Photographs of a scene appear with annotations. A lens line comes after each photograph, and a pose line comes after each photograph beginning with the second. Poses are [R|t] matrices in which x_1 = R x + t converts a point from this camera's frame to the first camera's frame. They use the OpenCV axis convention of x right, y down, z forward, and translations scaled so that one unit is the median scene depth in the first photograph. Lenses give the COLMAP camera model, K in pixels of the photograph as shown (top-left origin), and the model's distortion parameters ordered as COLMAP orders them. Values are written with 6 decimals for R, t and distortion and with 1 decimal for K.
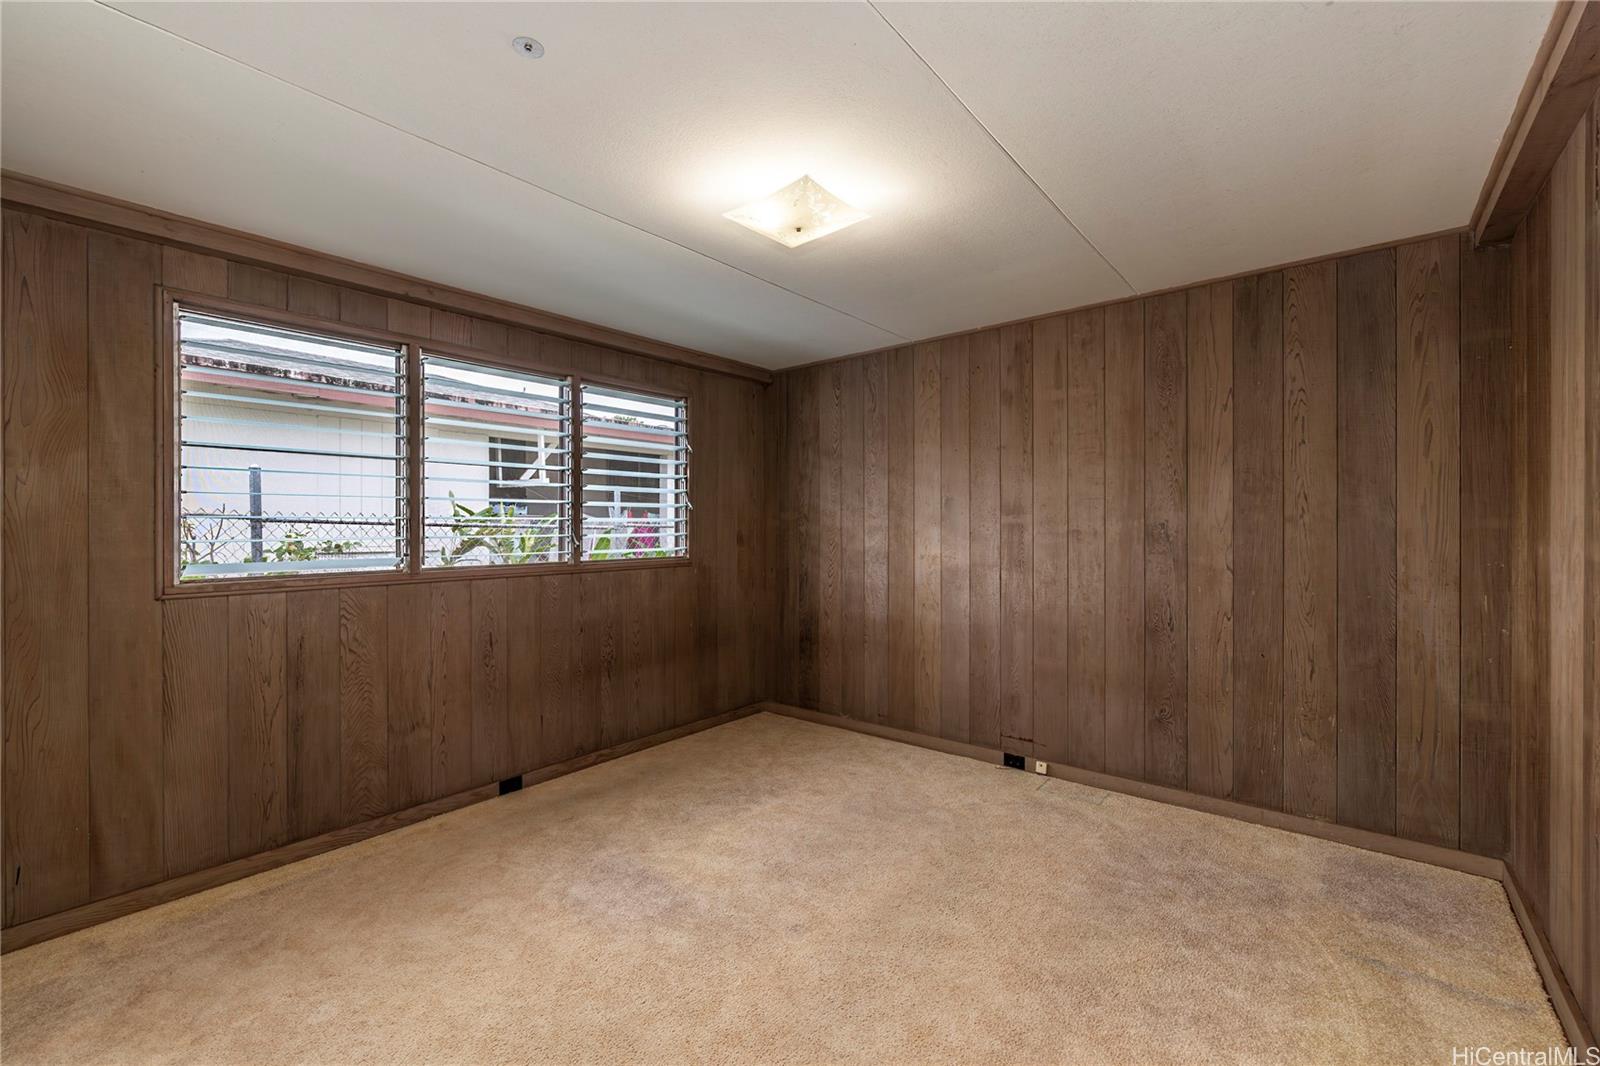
lens RADIAL K [[672.6, 0, 802.3], [0, 672.6, 533.6], [0, 0, 1]] dist [0.001305, 0.000446]
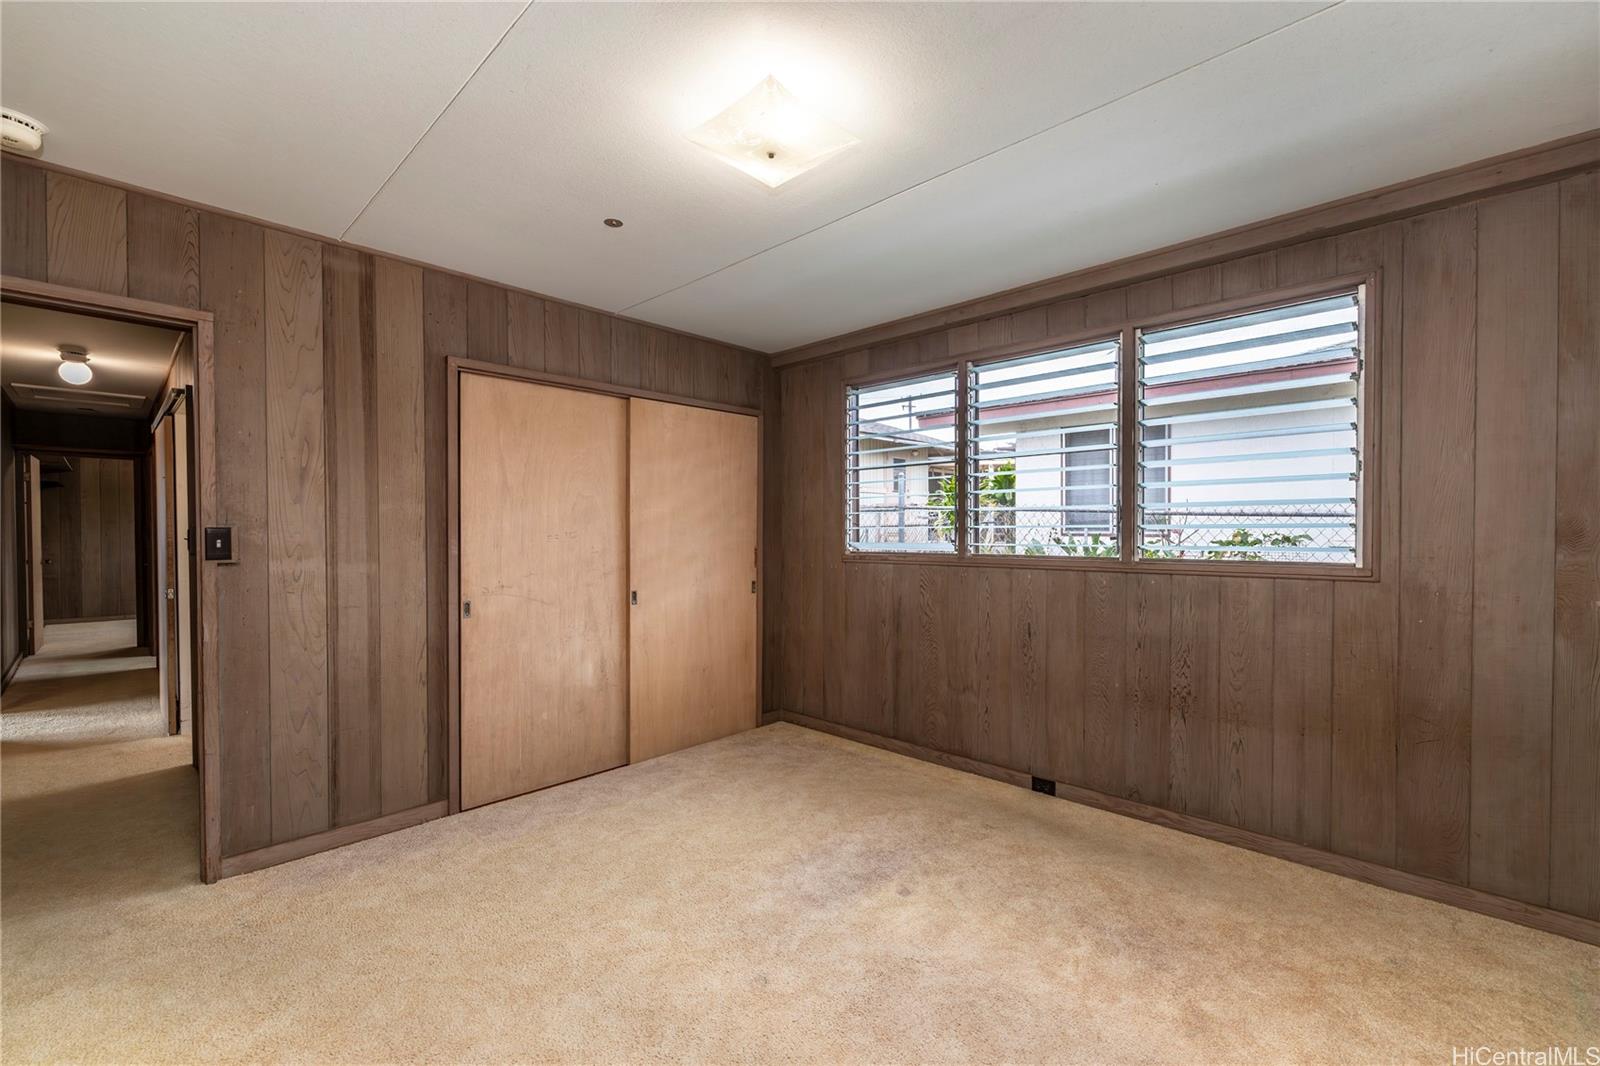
lens RADIAL K [[672.6, 0, 788.8], [0, 672.6, 532.7], [0, 0, 1]] dist [0.001305, 0.000446]
pose [[-0.091980, 0.016087, -0.995631, 0.609892], [0.001431, 0.999871, 0.016023, -0.003775], [0.995760, 0.000050, -0.091991, 0.804164]]
